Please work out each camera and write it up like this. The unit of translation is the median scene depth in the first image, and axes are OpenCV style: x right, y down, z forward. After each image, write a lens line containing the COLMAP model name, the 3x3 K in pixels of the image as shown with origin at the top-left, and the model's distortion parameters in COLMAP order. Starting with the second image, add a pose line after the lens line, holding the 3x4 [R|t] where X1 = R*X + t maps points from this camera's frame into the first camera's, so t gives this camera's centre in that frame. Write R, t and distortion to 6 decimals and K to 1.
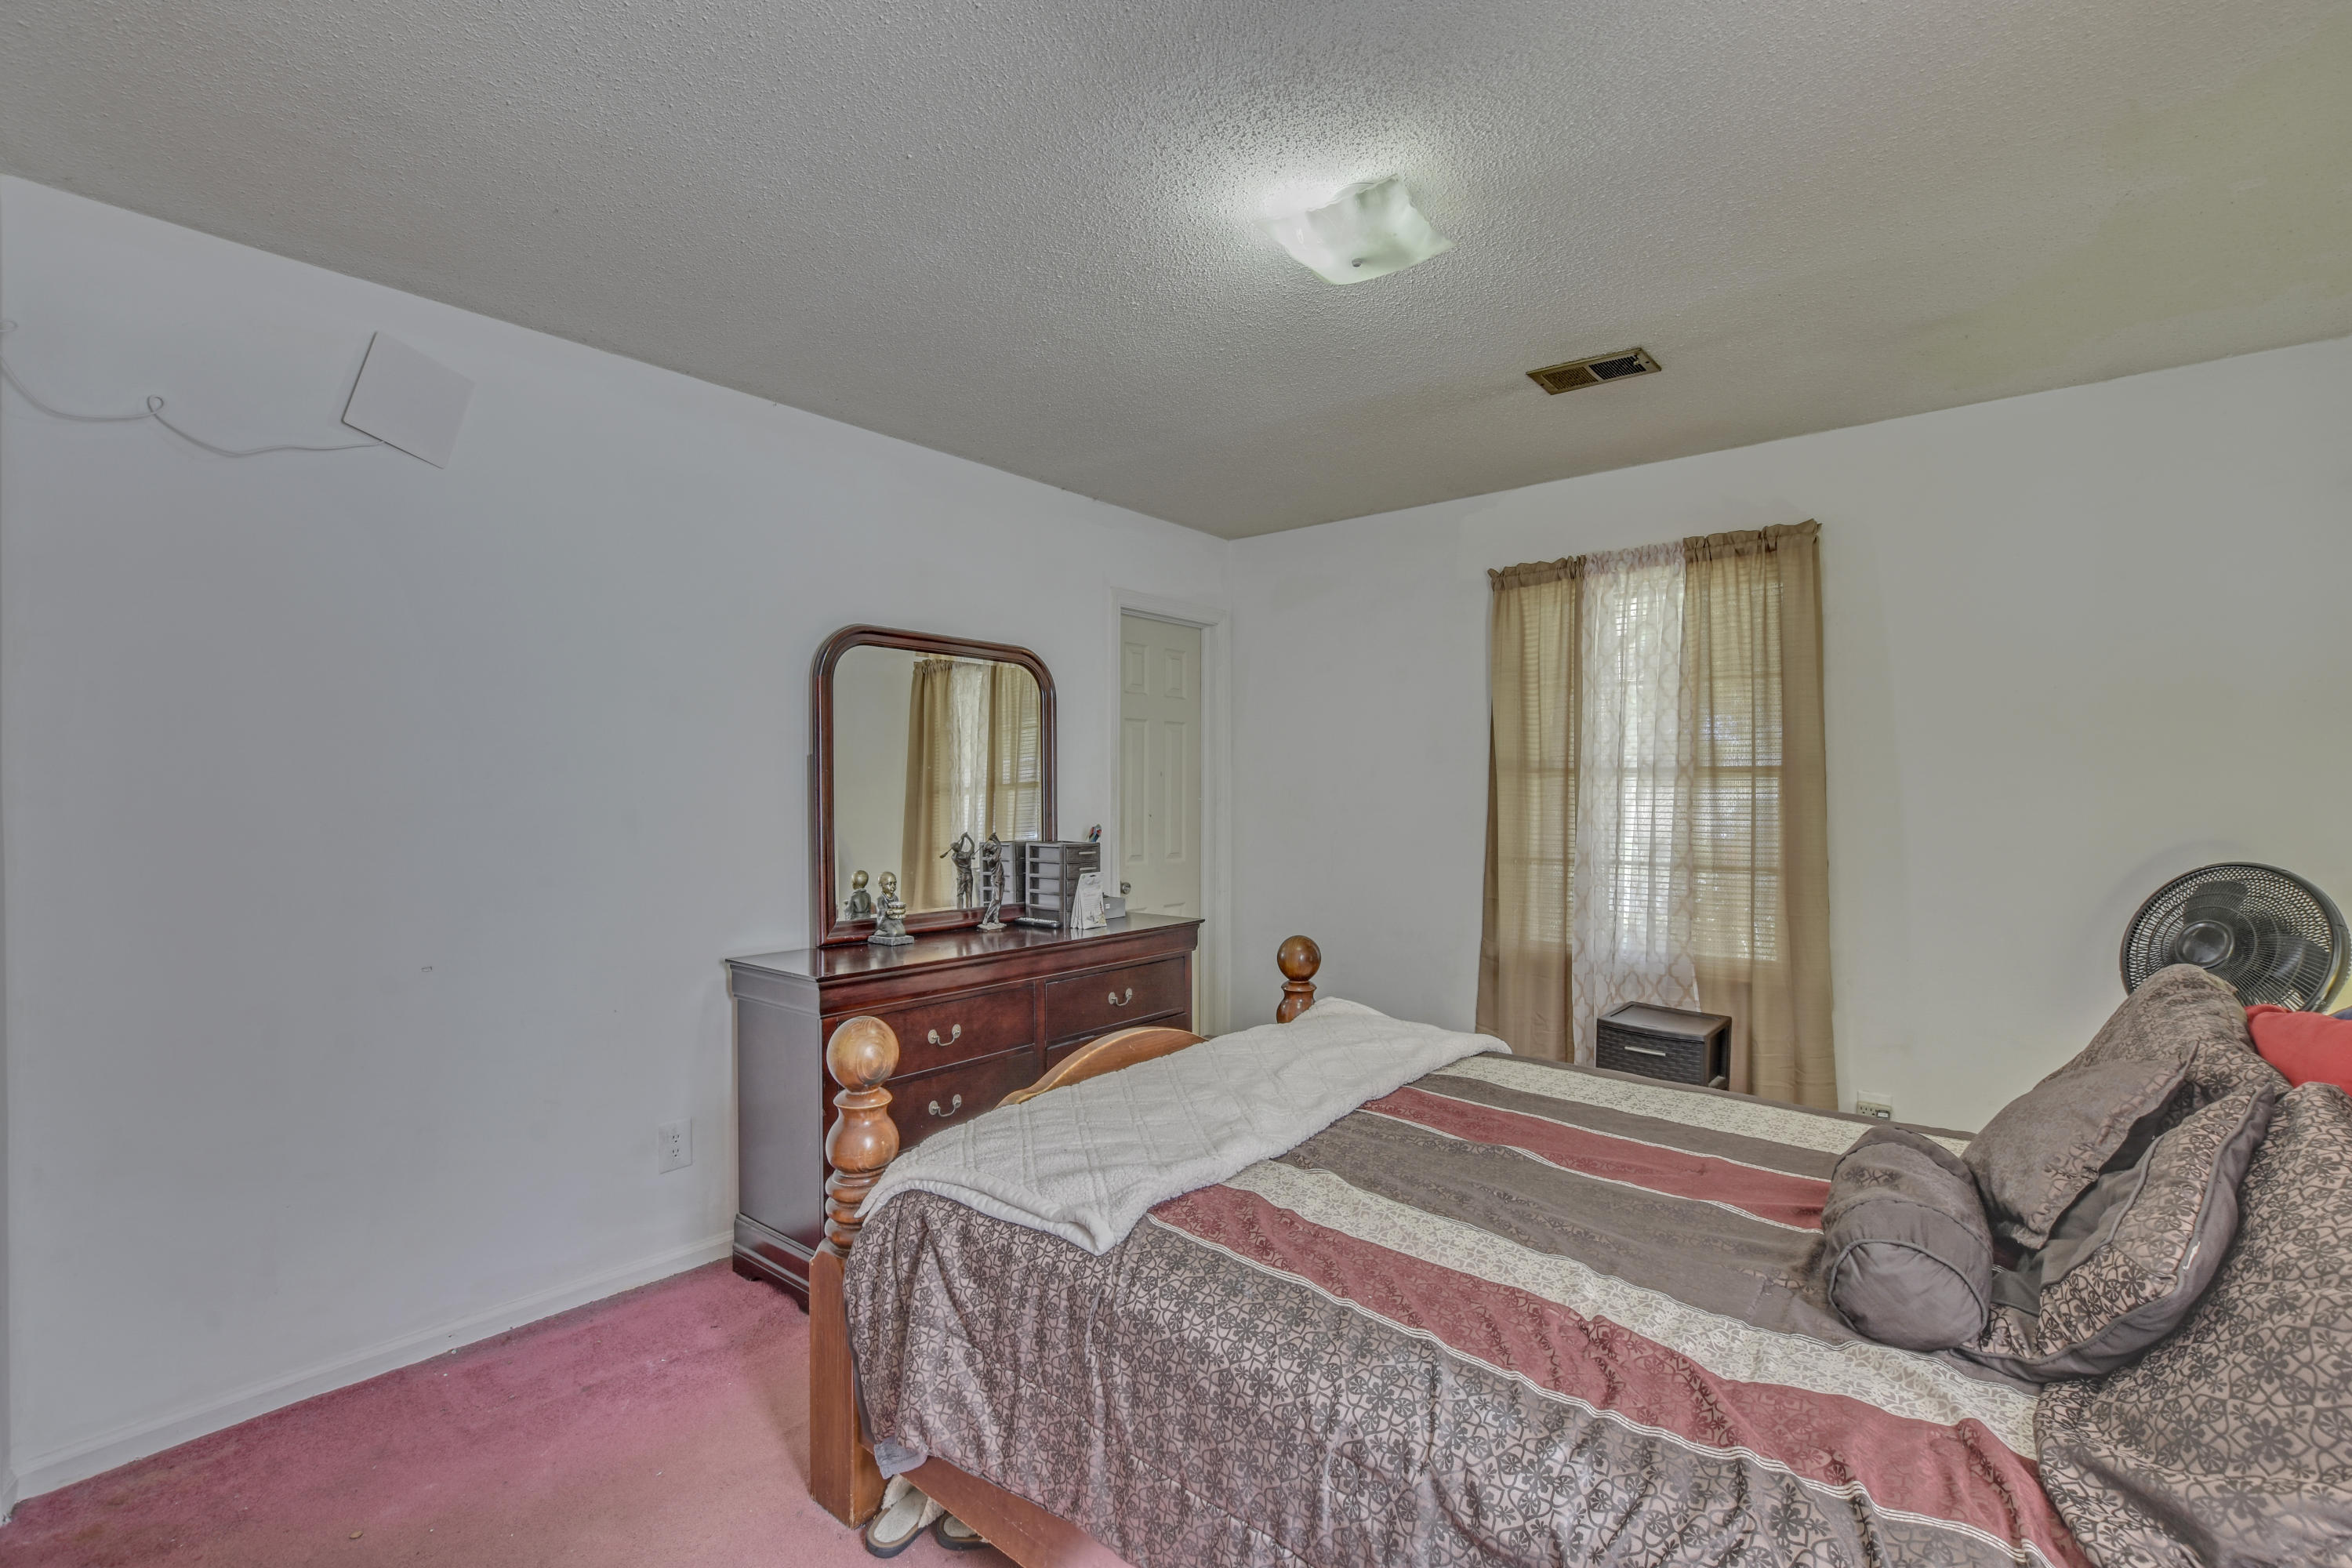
lens RADIAL K [[1064.5, 0, 1186.2], [0, 1064.5, 782.9], [0, 0, 1]] dist [-0.000253, 0.000052]
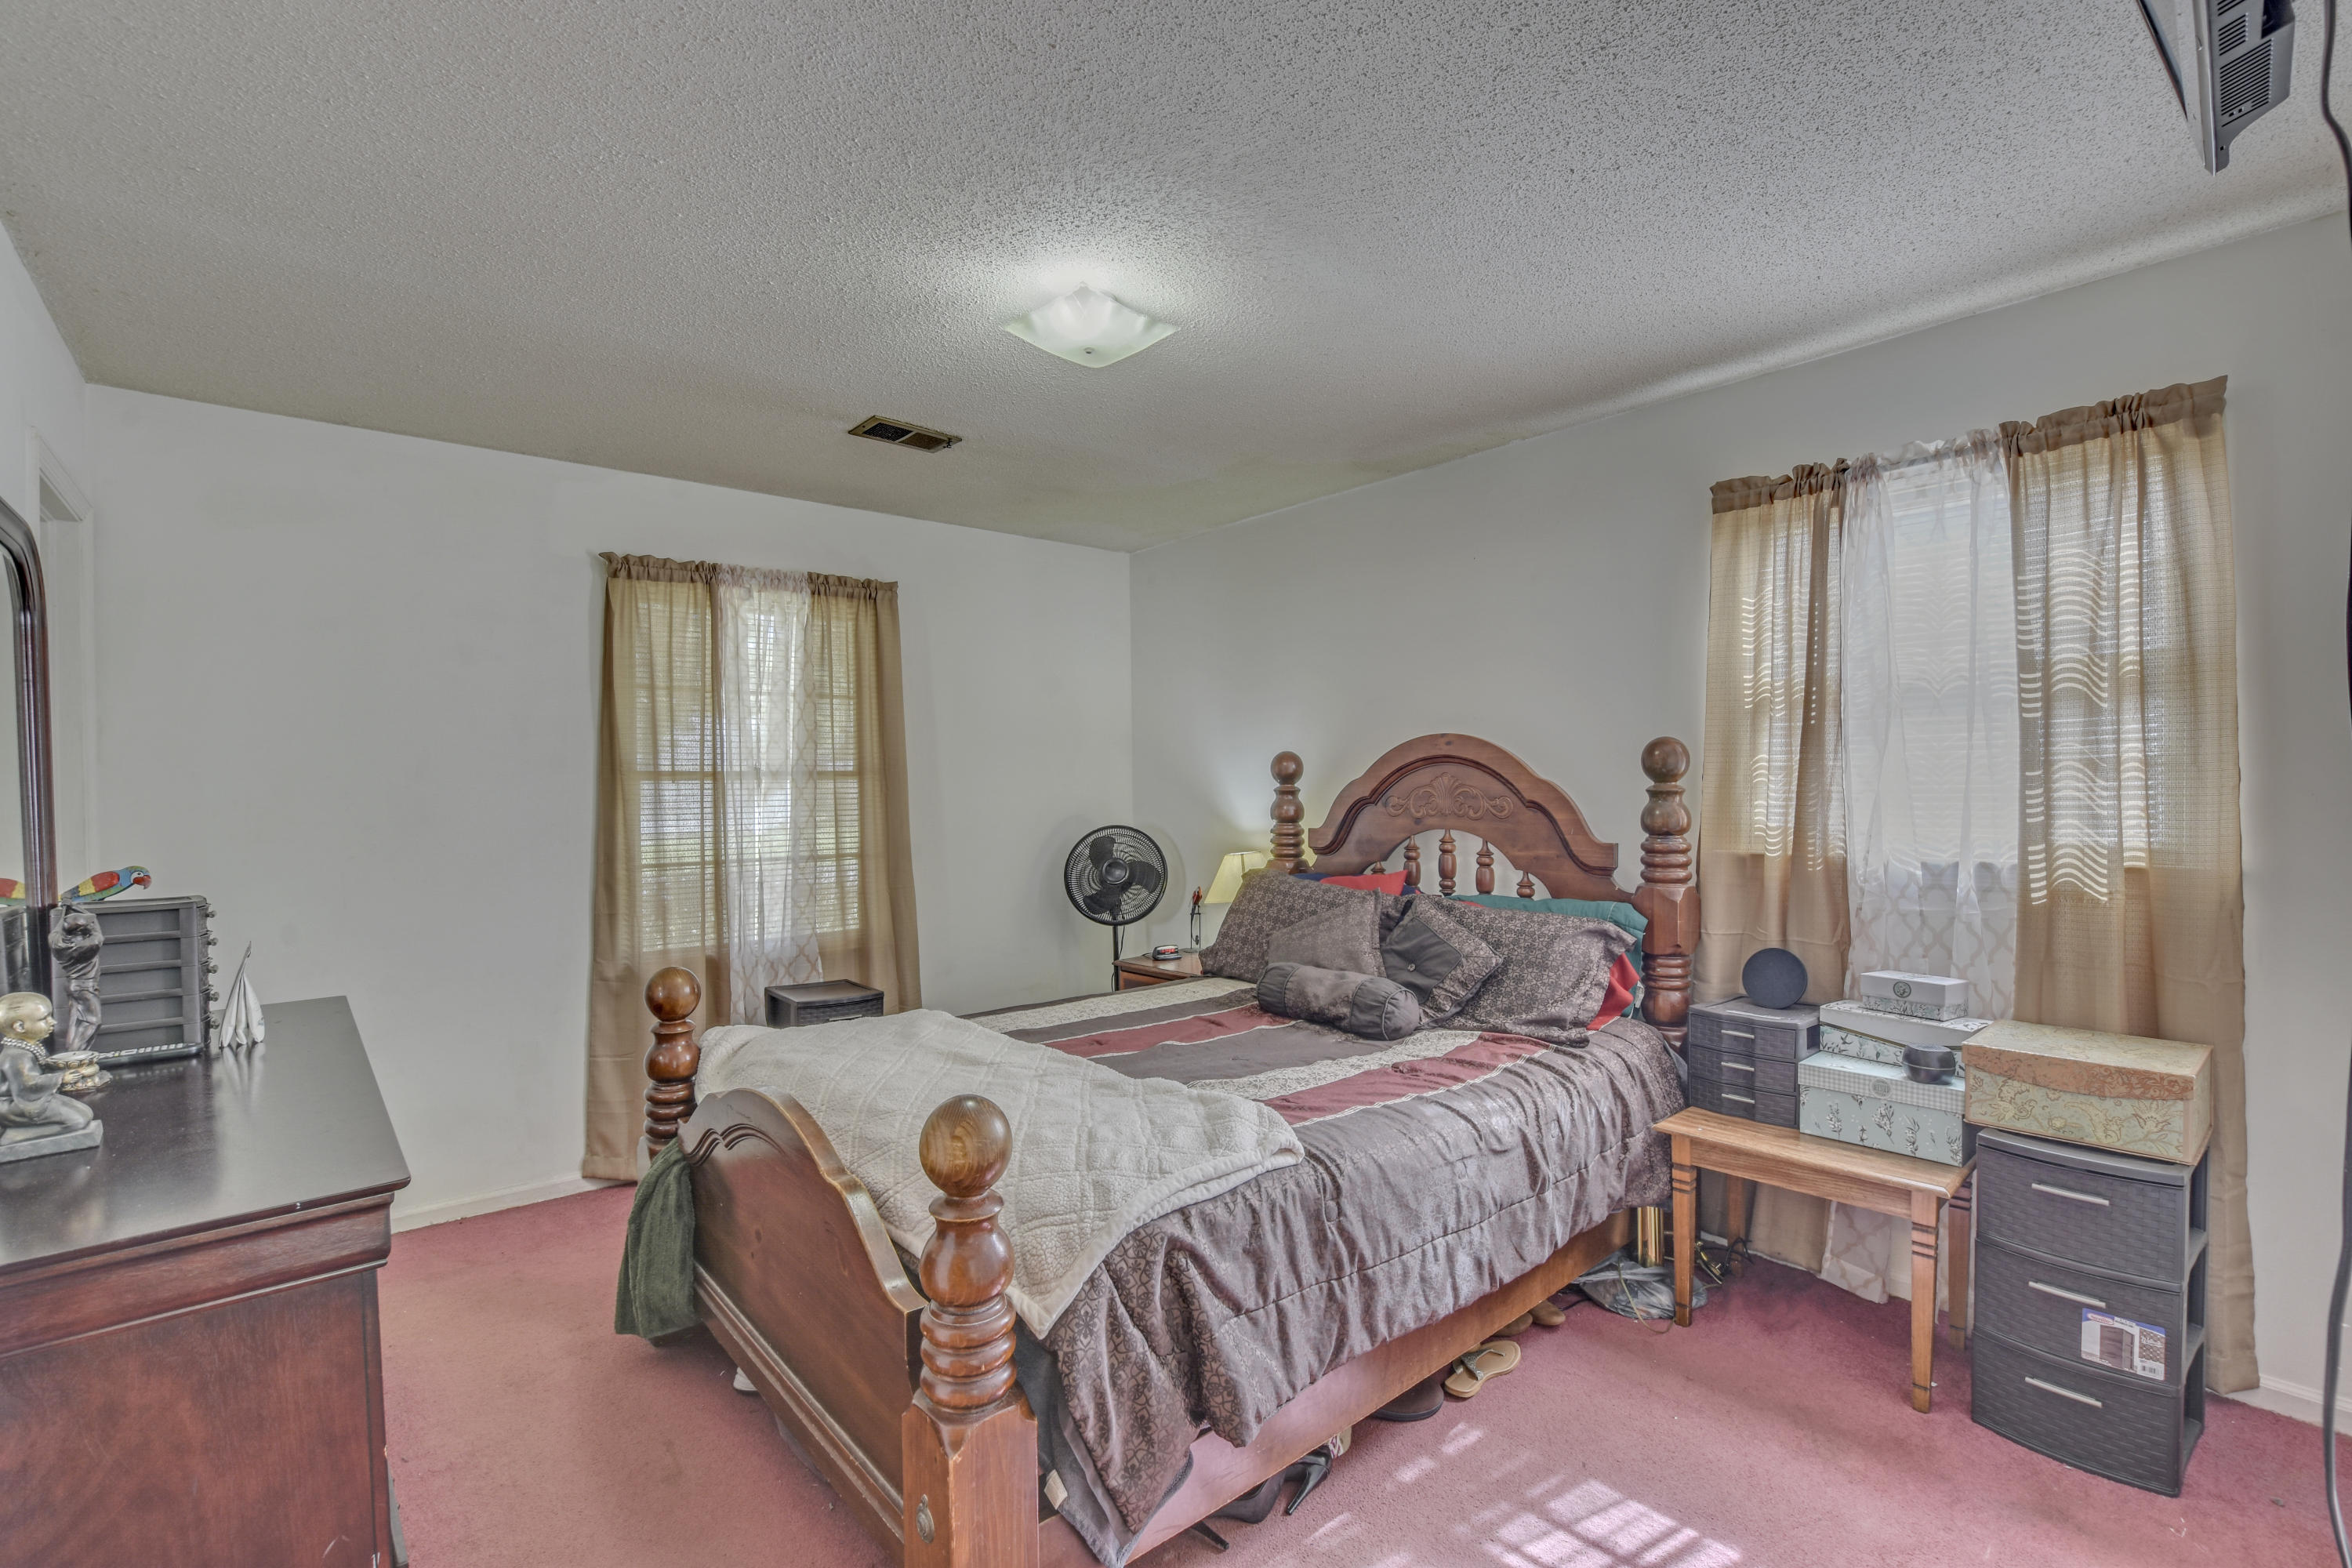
lens RADIAL K [[1064.5, 0, 1186.3], [0, 1064.5, 785.4], [0, 0, 1]] dist [-0.000253, 0.000052]
pose [[0.143345, -0.008621, 0.989635, -0.612408], [0.011866, 0.999905, 0.006992, -0.003058], [-0.989602, 0.010741, 0.143434, 0.437374]]
